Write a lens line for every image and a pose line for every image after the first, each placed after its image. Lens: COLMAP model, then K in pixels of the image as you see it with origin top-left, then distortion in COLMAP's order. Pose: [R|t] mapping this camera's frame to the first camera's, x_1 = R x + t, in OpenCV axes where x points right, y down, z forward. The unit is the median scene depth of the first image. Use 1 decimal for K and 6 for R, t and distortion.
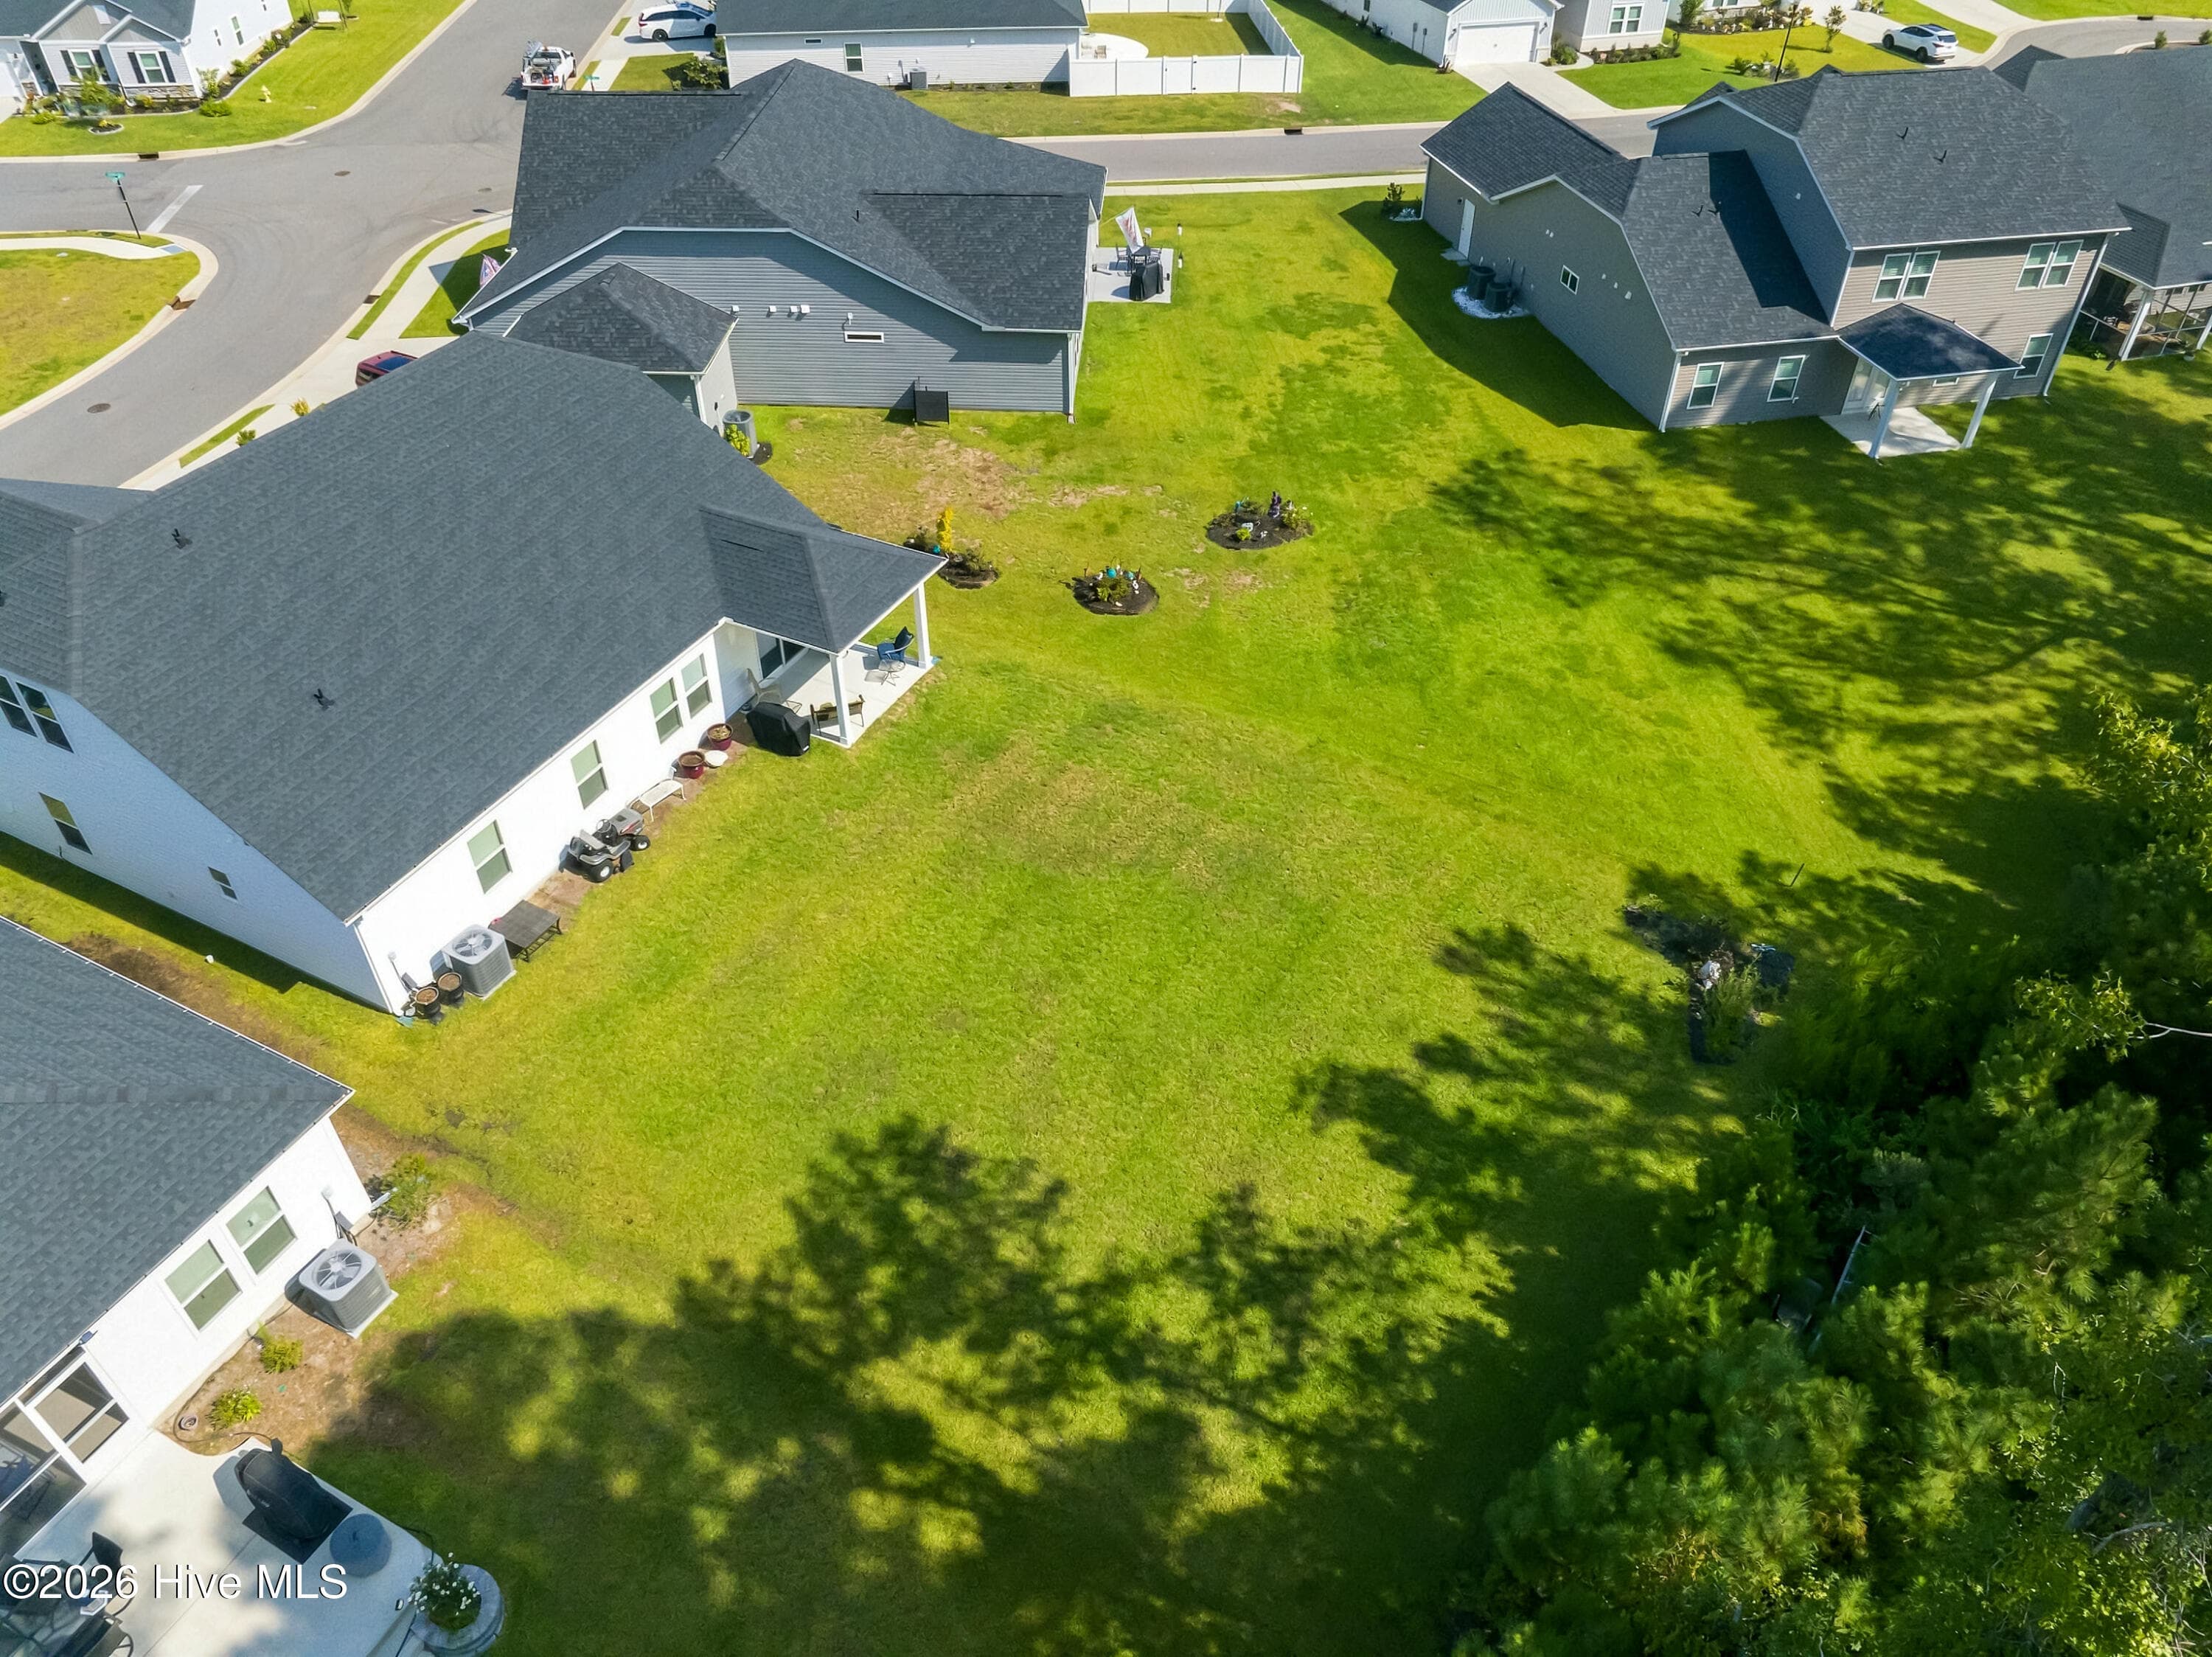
lens RADIAL K [[1559.7, 0, 1101.2], [0, 1559.7, 823.2], [0, 0, 1]] dist [-0.034612, 0.002258]
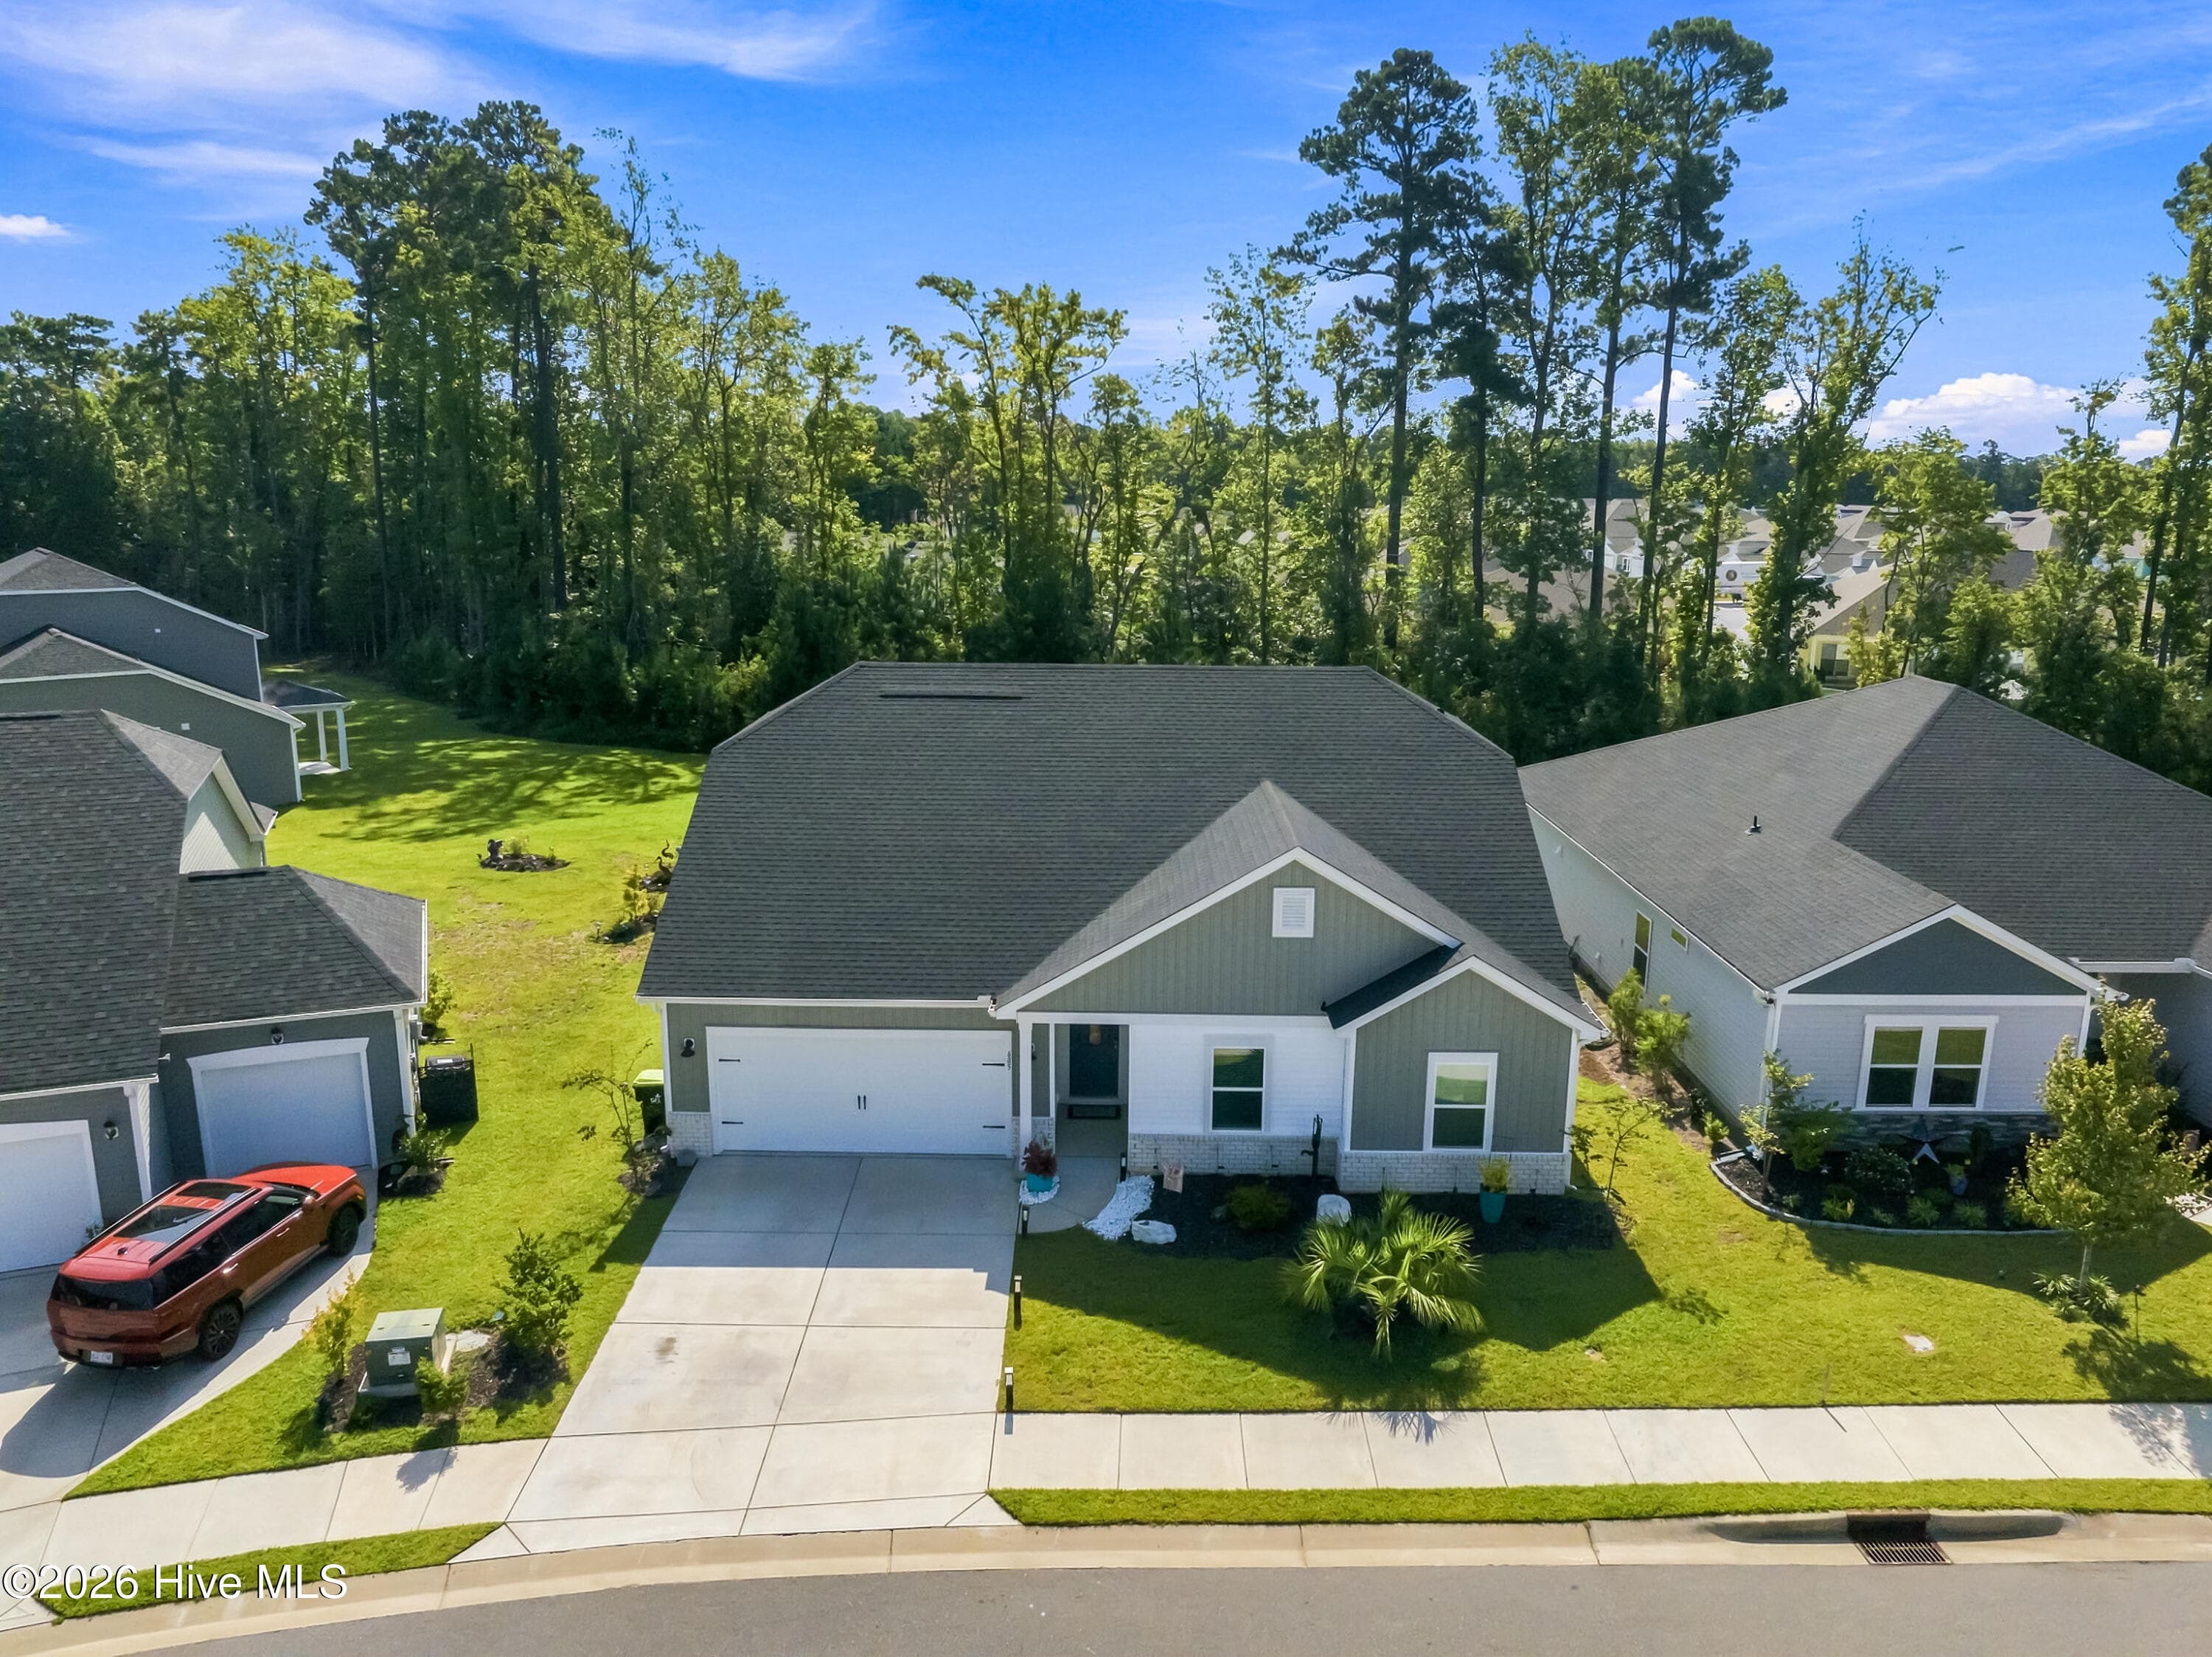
lens RADIAL K [[1559.7, 0, 1101.2], [0, 1559.7, 823.2], [0, 0, 1]] dist [-0.034612, 0.002258]
pose [[-0.436005, -0.200518, 0.877321, -1.210013], [0.573512, 0.689355, 0.442577, -0.545771], [-0.693530, 0.696120, -0.185562, 1.083420]]
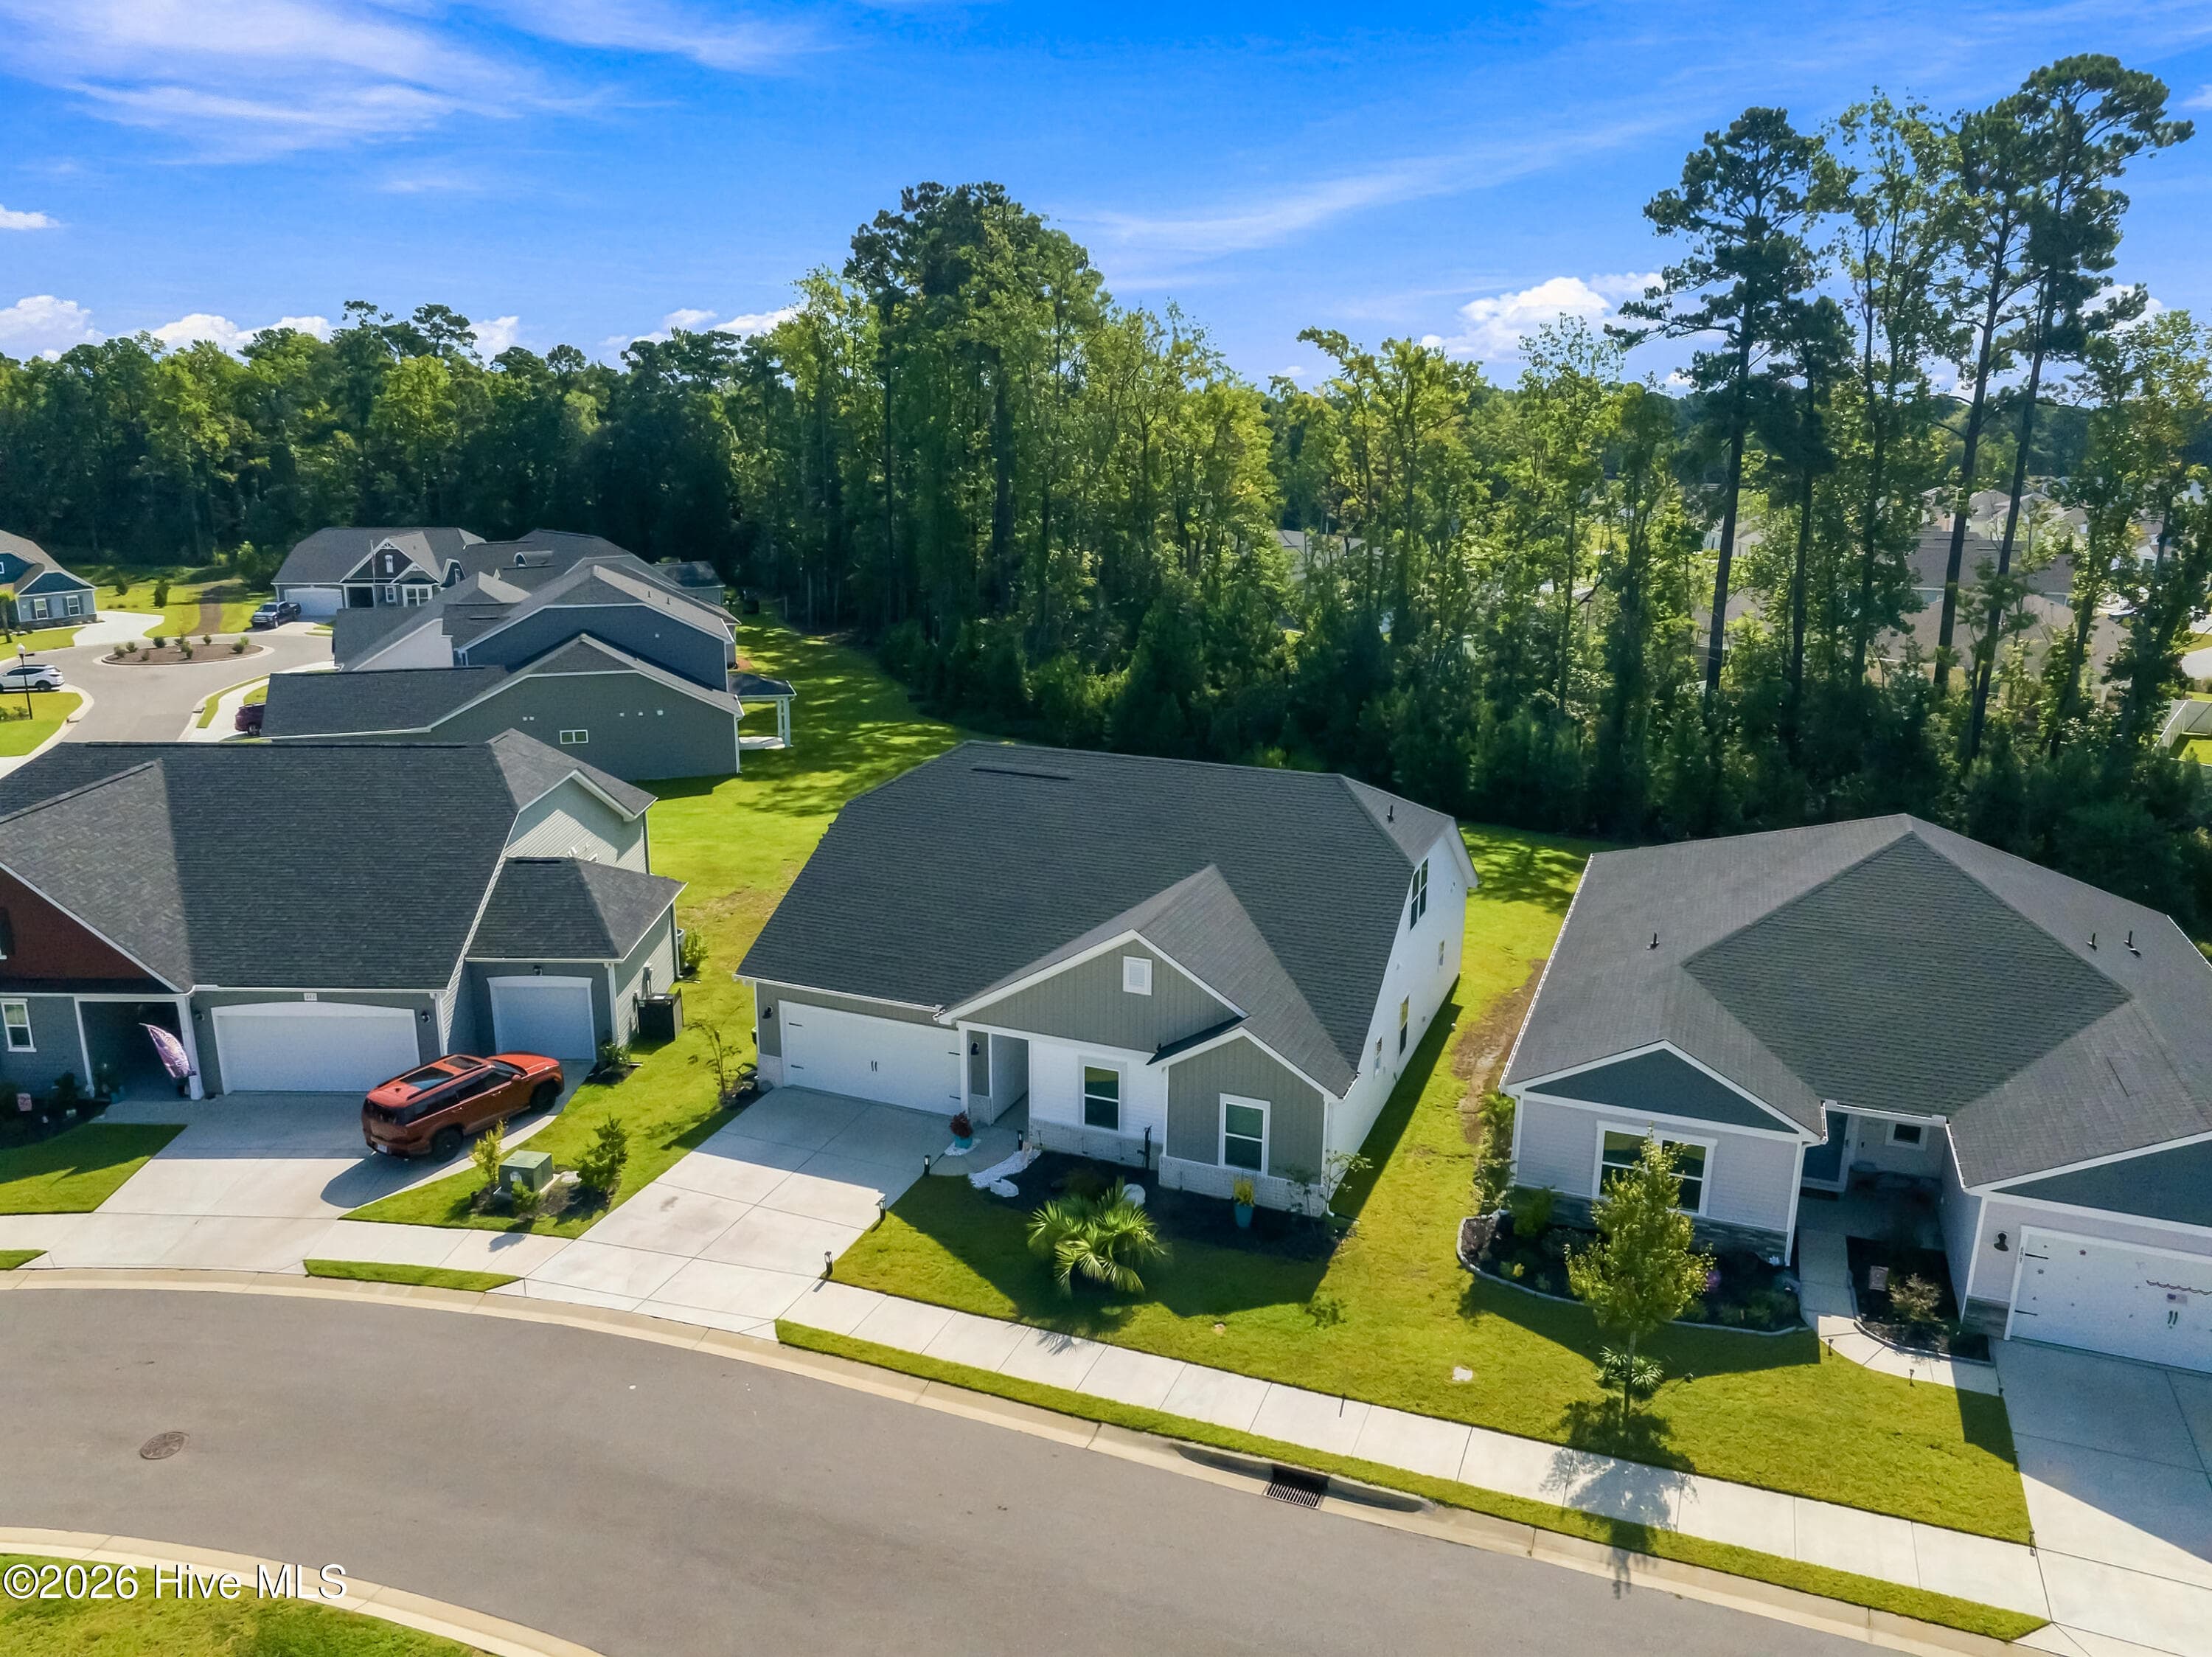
lens RADIAL K [[1562.1, 0, 1106.0], [0, 1562.1, 828.5], [0, 0, 1]] dist [-0.033336, 0.001722]
pose [[-0.071484, -0.255221, 0.964237, -1.513101], [0.636850, 0.732336, 0.241052, -0.469459], [-0.767666, 0.631306, 0.110187, 0.793058]]
